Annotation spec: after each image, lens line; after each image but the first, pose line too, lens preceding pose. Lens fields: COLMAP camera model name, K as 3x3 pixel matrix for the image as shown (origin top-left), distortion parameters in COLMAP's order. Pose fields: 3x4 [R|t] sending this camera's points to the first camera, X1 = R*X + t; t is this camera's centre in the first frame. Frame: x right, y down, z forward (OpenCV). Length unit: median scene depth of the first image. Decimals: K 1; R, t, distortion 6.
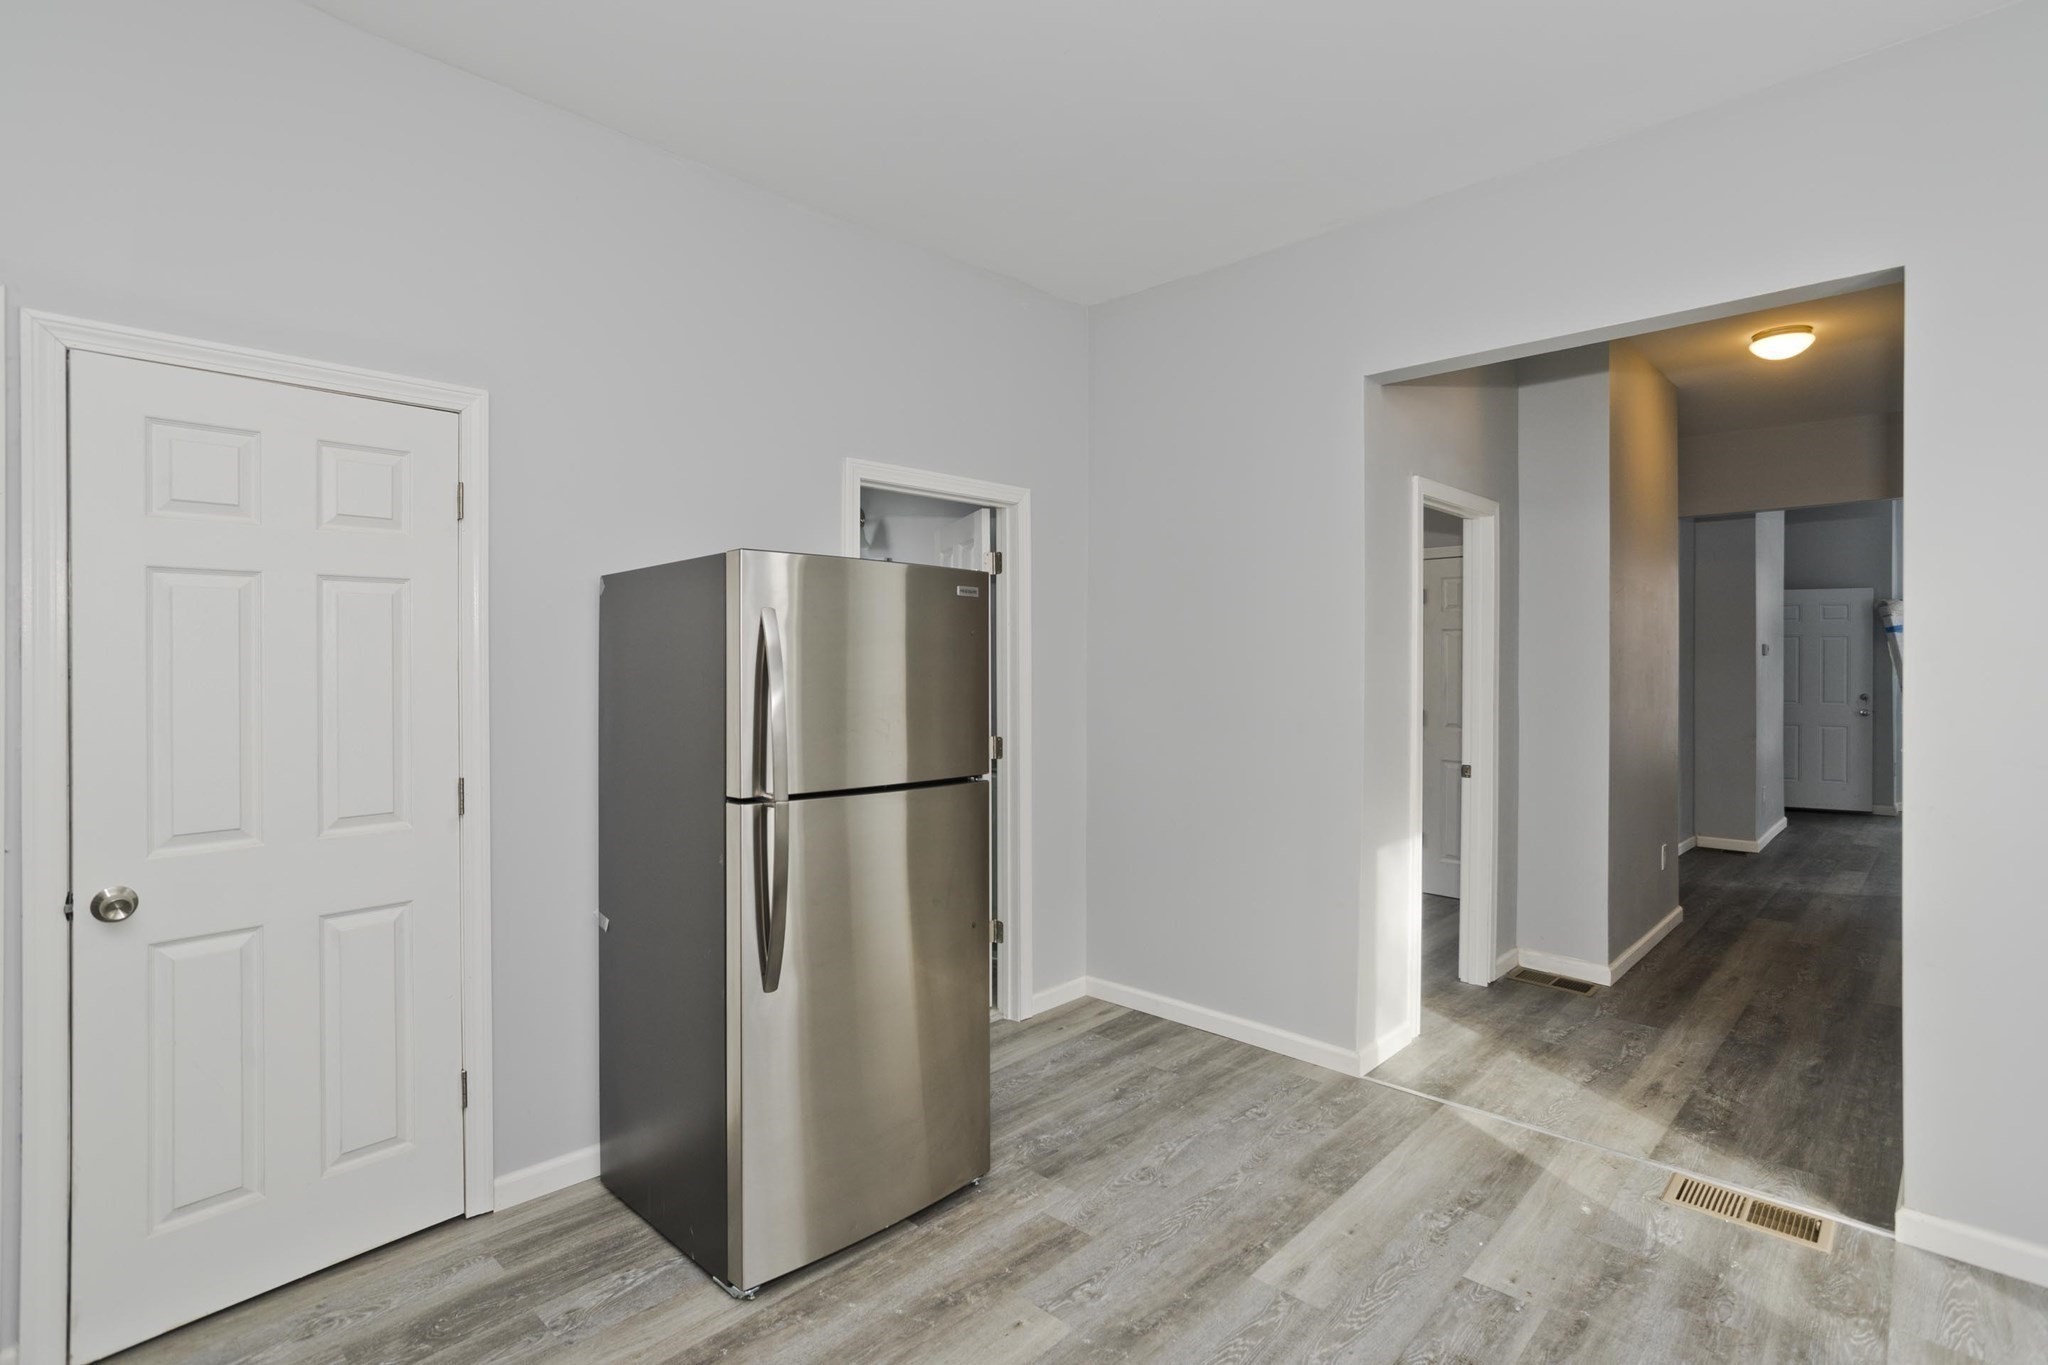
lens RADIAL K [[989.7, 0, 1028.3], [0, 989.7, 658.5], [0, 0, 1]] dist [-0.034172, 0.020340]
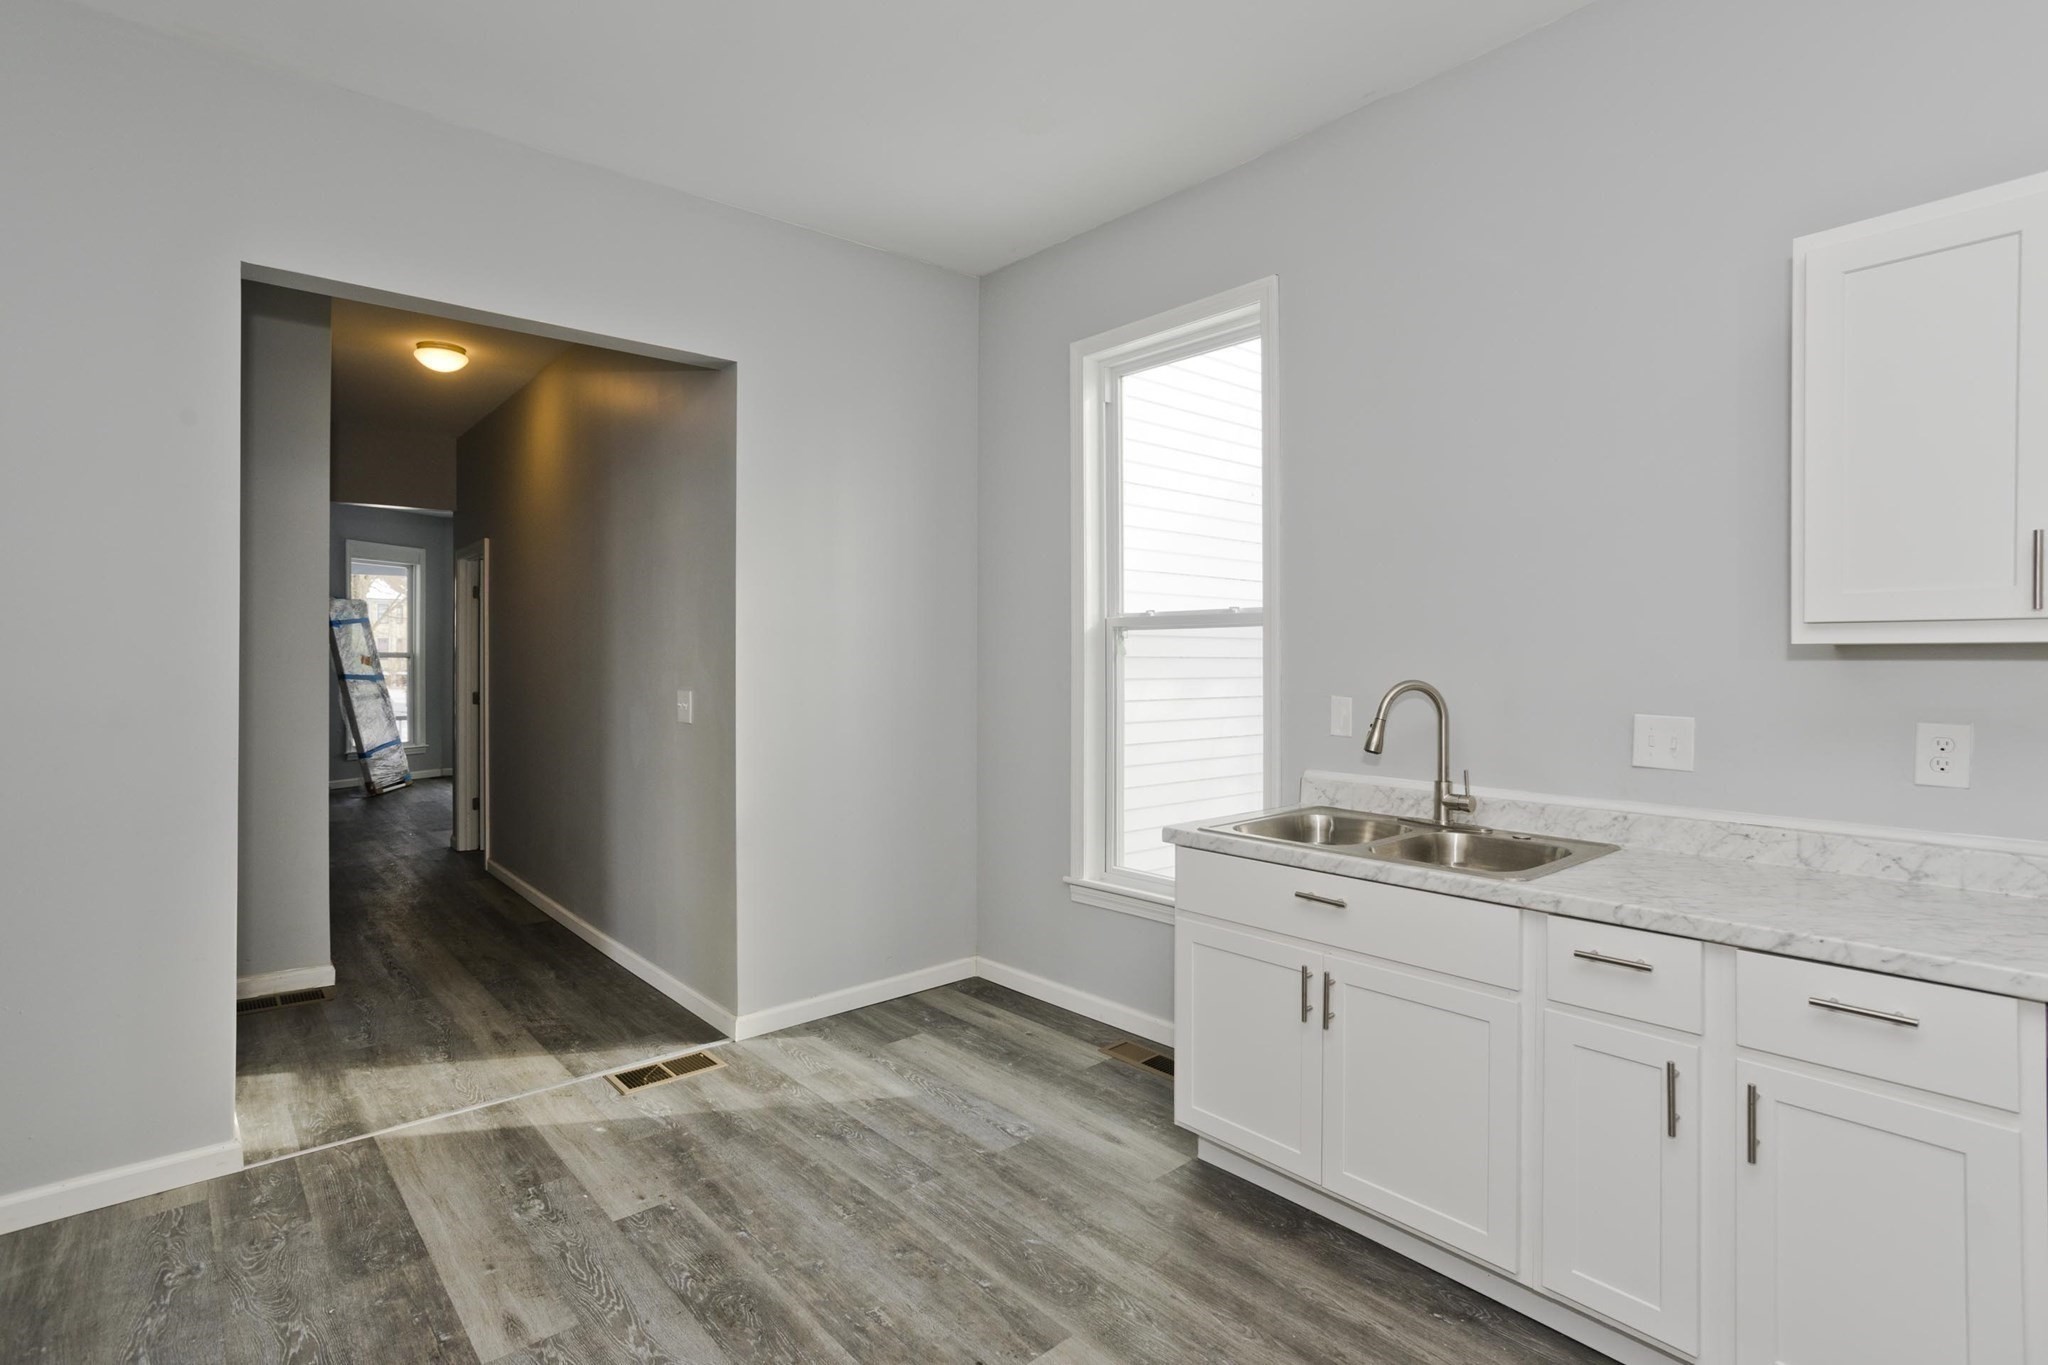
lens RADIAL K [[1006.8, 0, 1022.0], [0, 1006.8, 652.8], [0, 0, 1]] dist [-0.034433, 0.018818]
pose [[0.099325, 0.005071, 0.995042, -0.437277], [0.000512, 0.999987, -0.005147, 0.030133], [-0.995055, 0.001021, 0.099321, 0.365231]]
